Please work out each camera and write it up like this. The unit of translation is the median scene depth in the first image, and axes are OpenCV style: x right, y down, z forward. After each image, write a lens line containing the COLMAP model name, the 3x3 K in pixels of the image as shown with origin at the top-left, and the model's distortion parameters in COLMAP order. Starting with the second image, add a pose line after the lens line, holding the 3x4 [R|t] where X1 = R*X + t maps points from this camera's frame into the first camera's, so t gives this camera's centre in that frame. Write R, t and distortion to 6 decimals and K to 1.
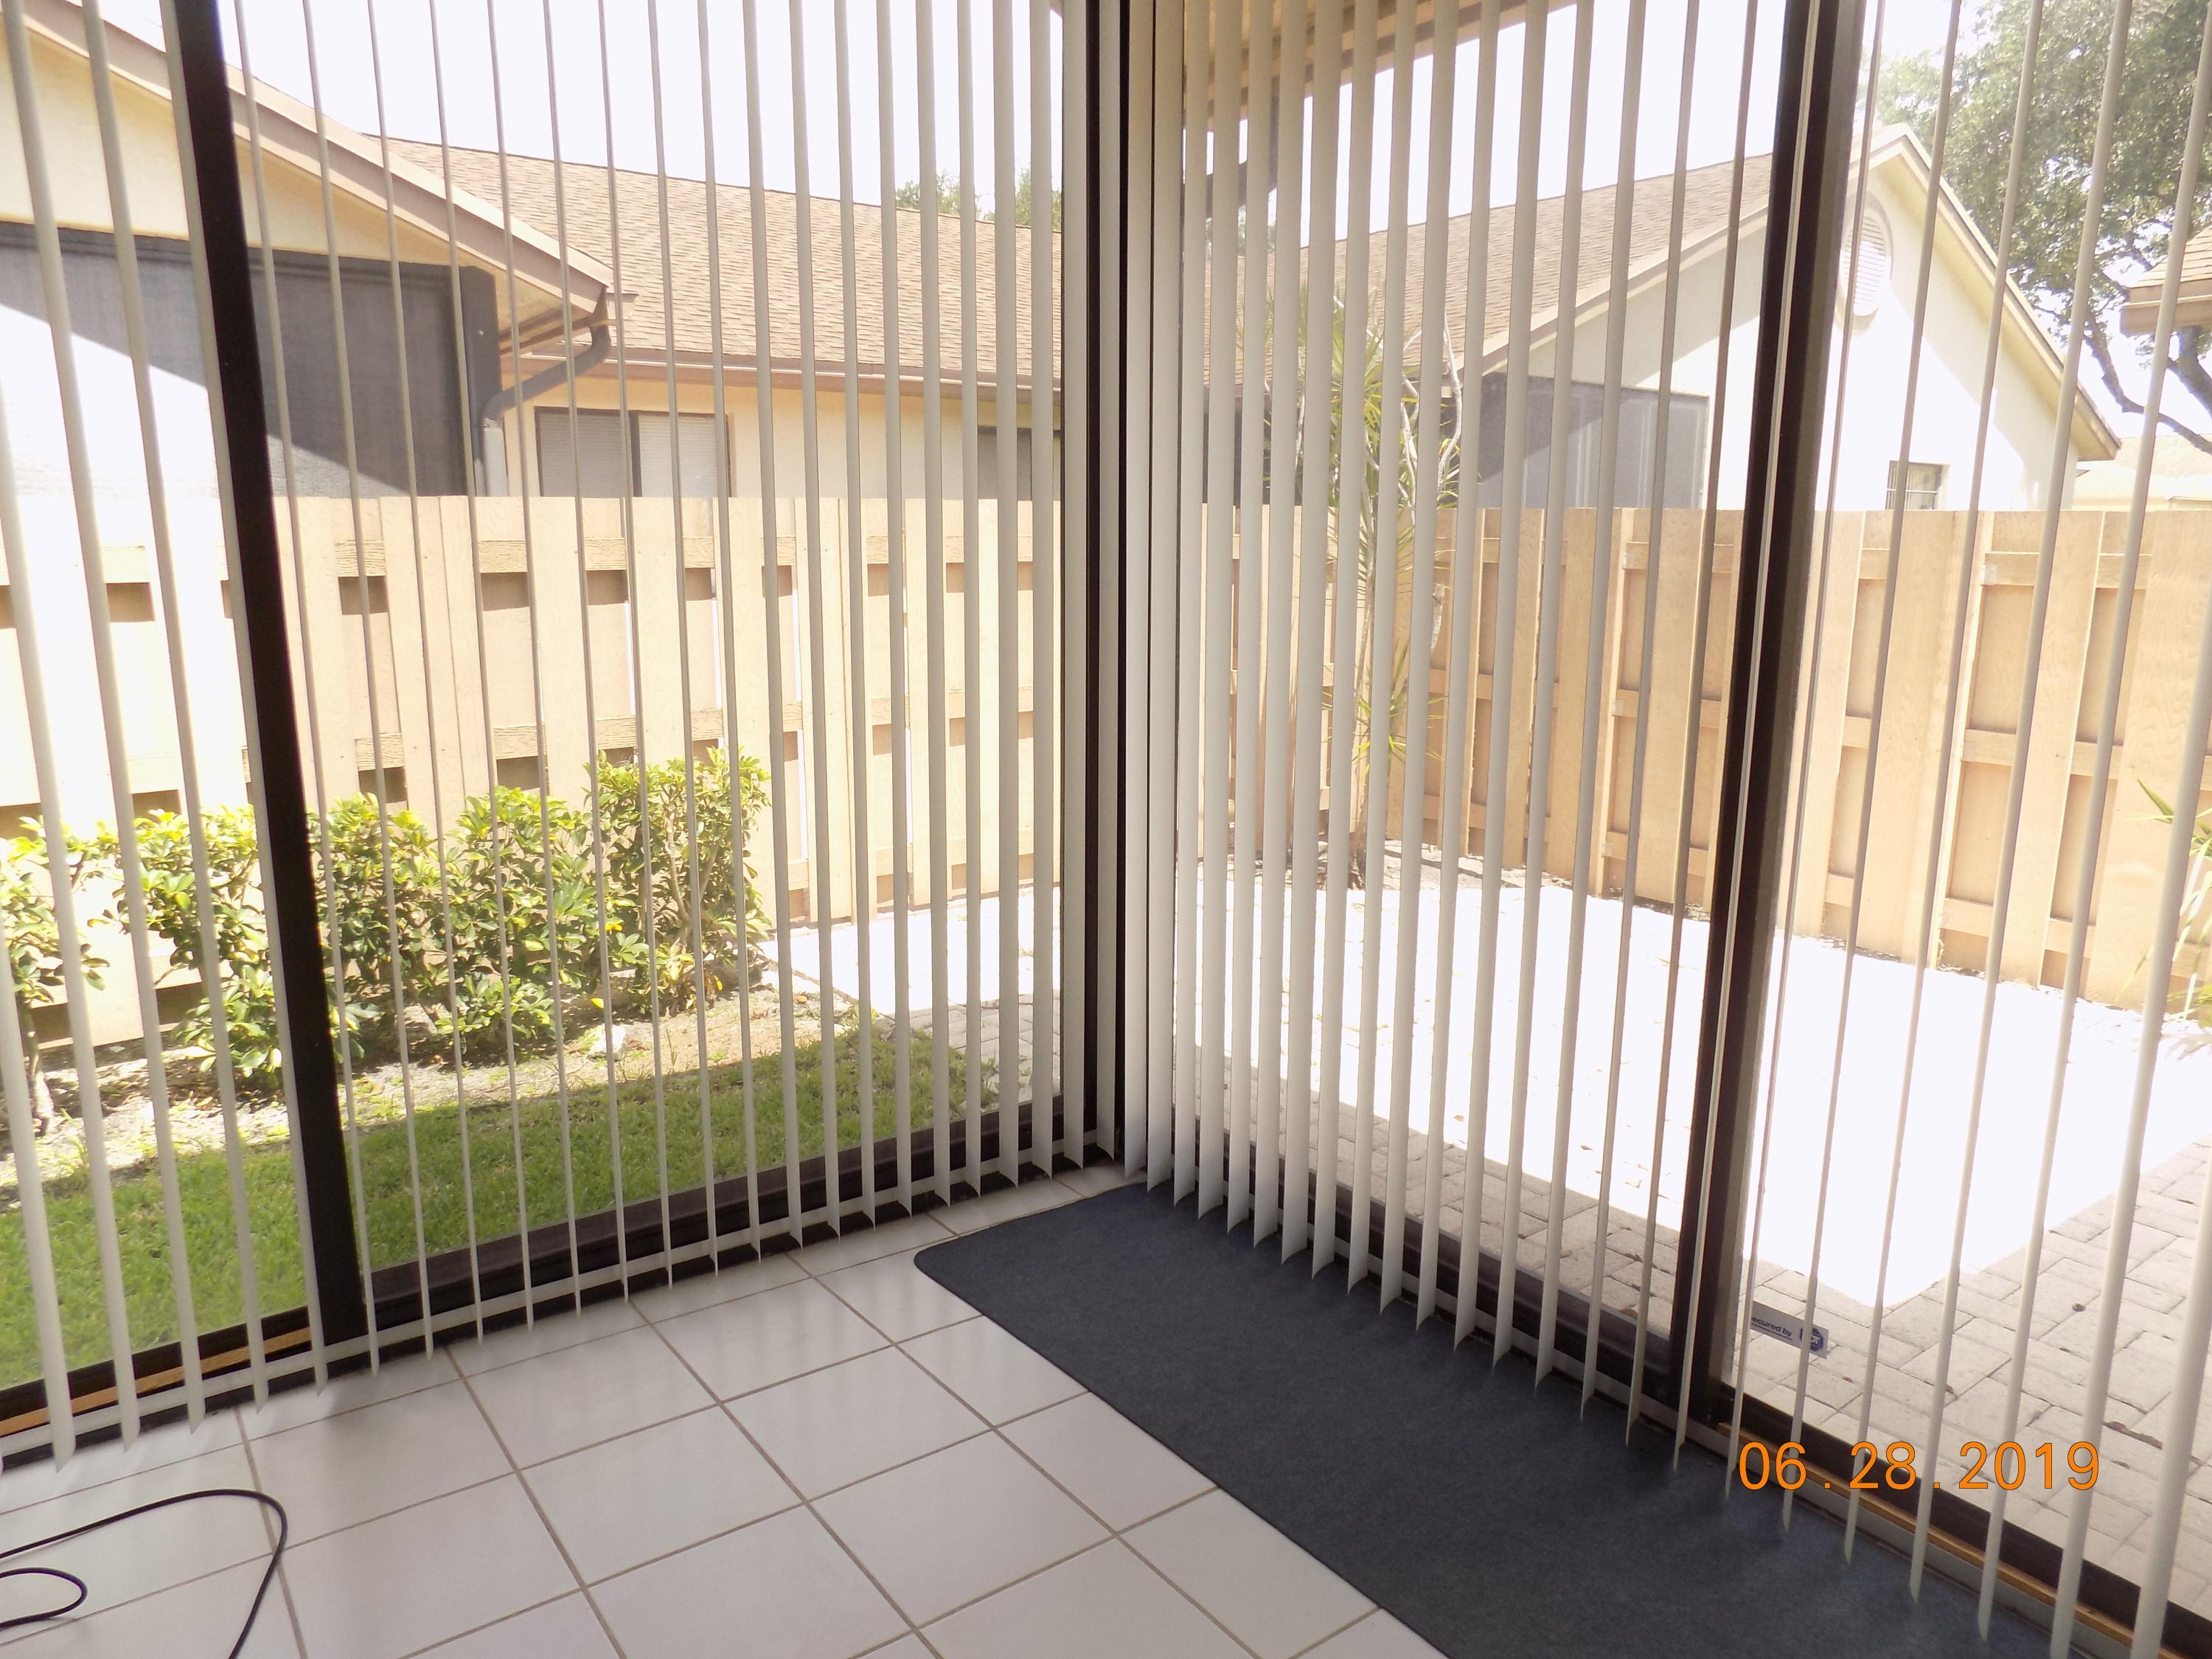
lens RADIAL K [[1472.2, 0, 1099.9], [0, 1472.2, 838.8], [0, 0, 1]] dist [-0.033061, 0.023520]
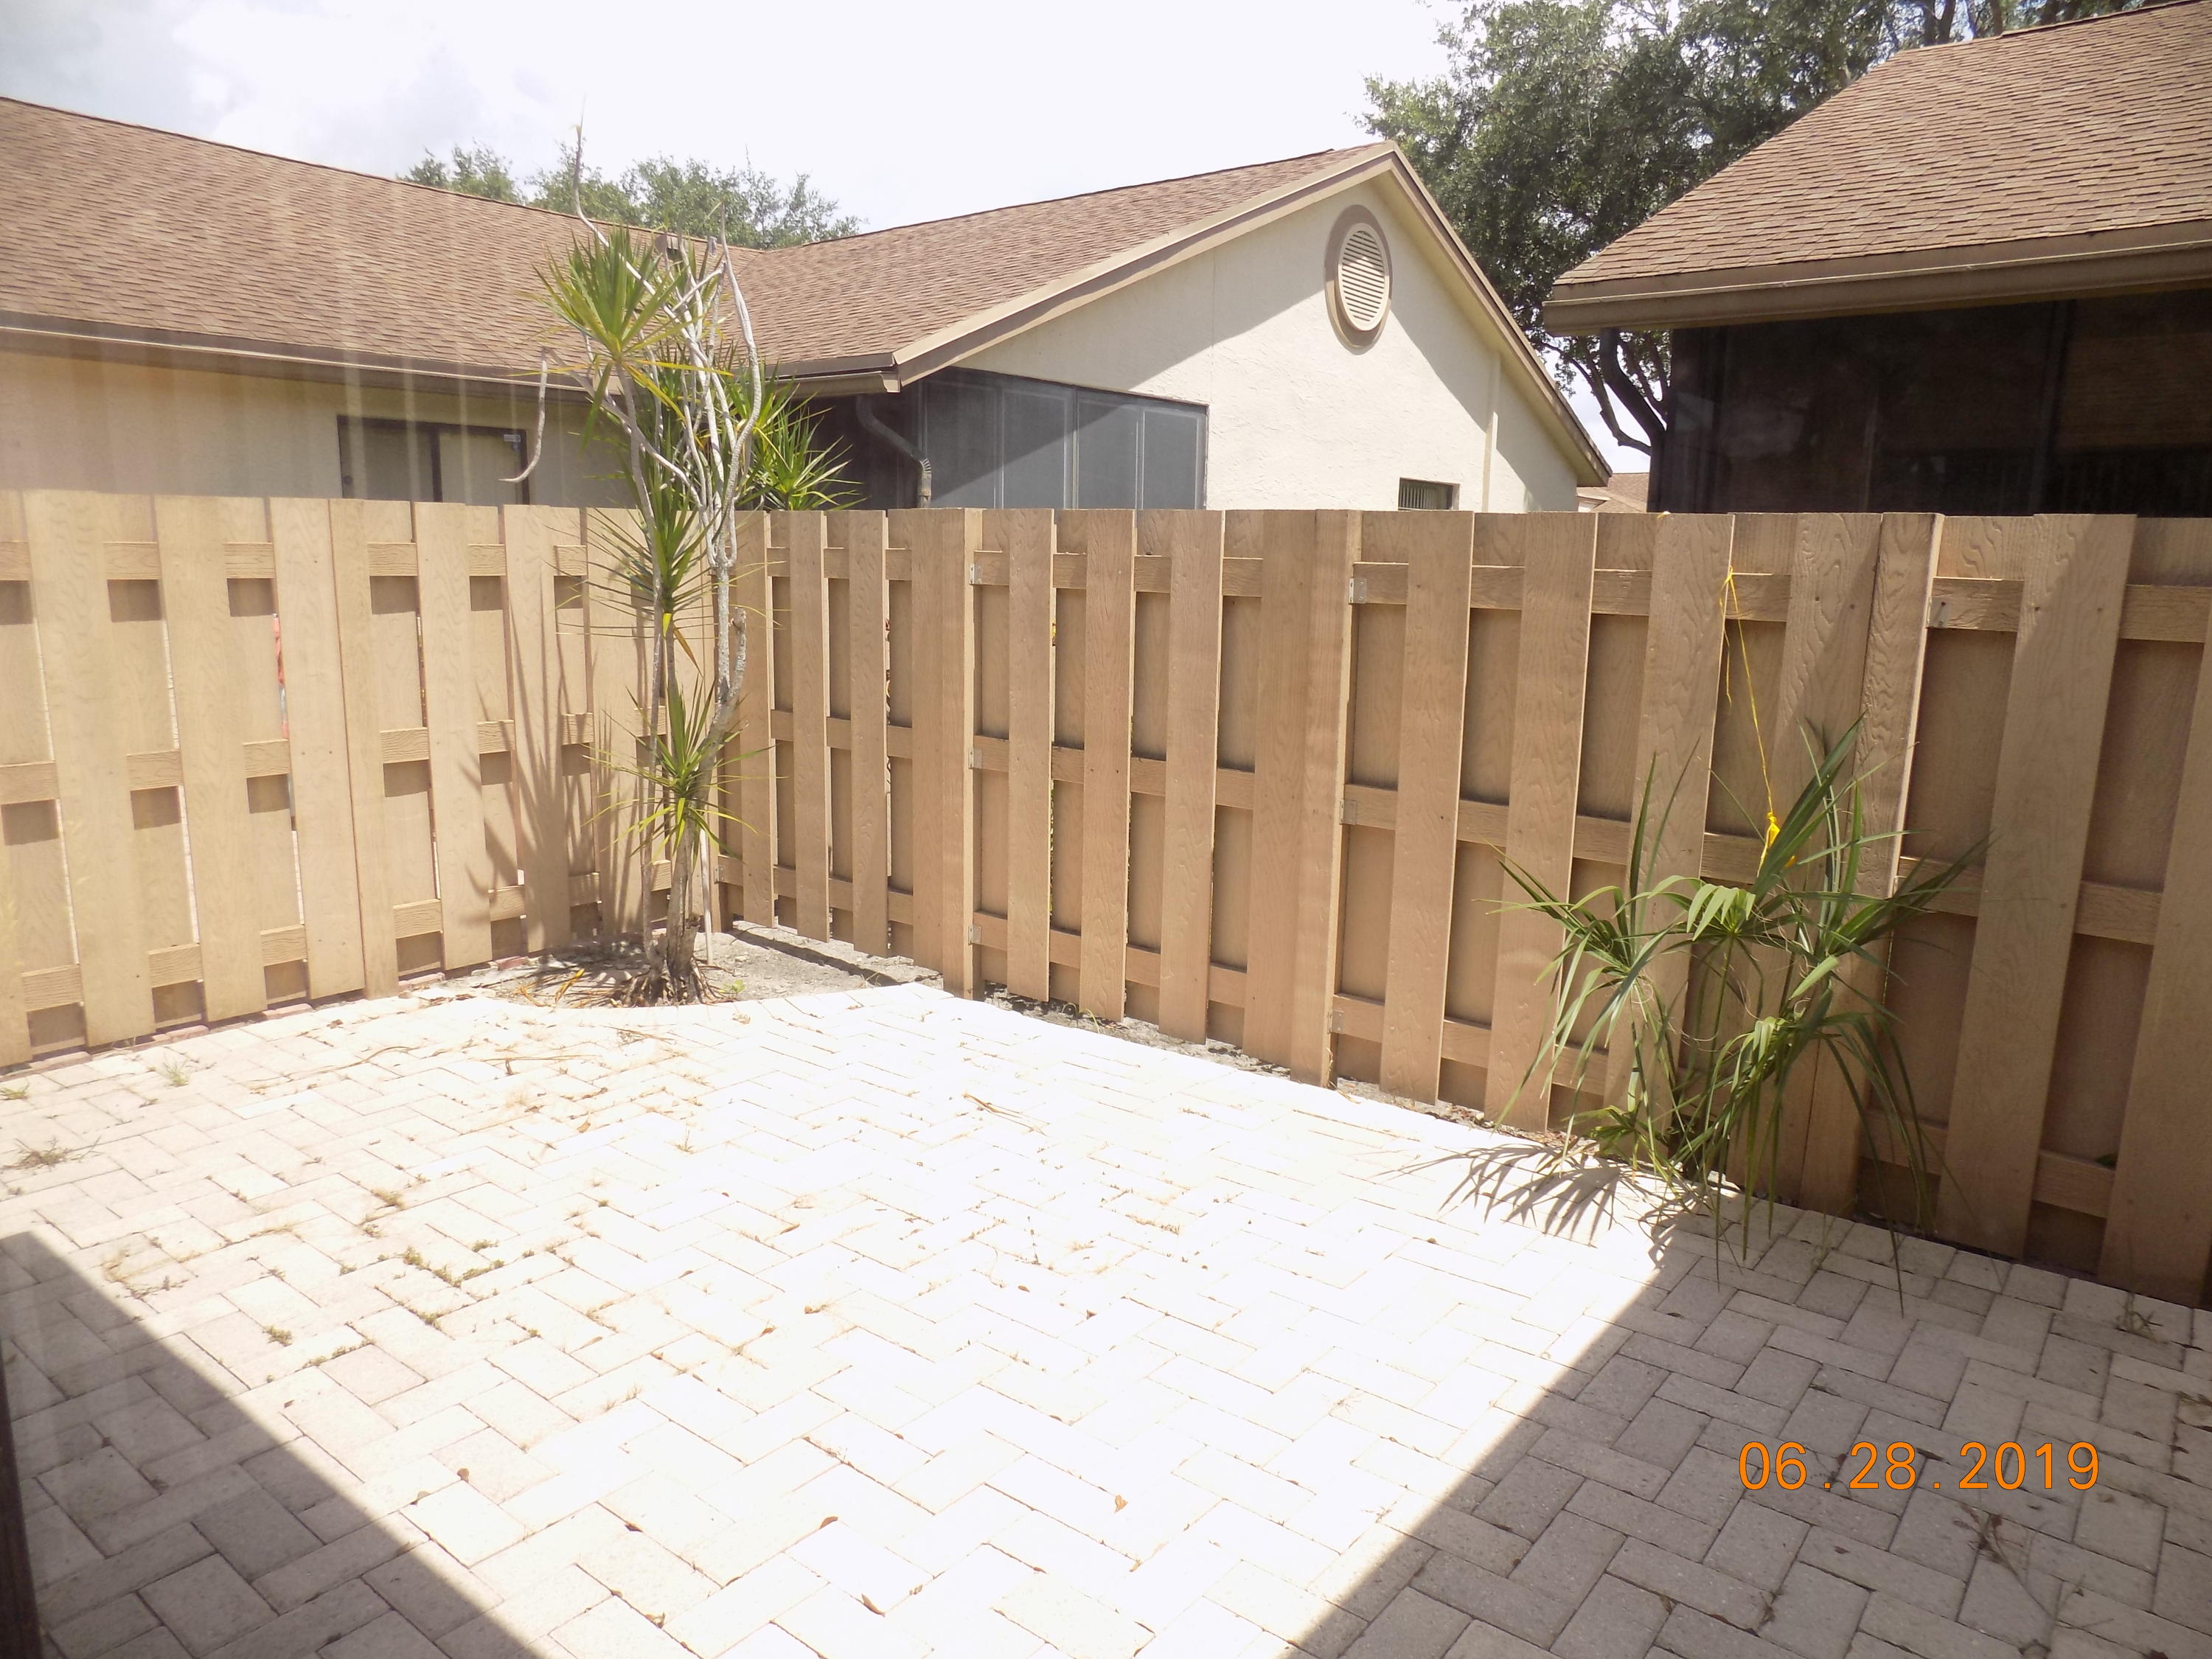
lens RADIAL K [[1472.2, 0, 1112.5], [0, 1472.2, 829.9], [0, 0, 1]] dist [-0.033061, 0.023520]
pose [[0.966527, -0.035451, 0.254103, 0.224167], [0.039934, 0.999124, -0.012502, -0.038237], [-0.253437, 0.022231, 0.967096, 0.215074]]
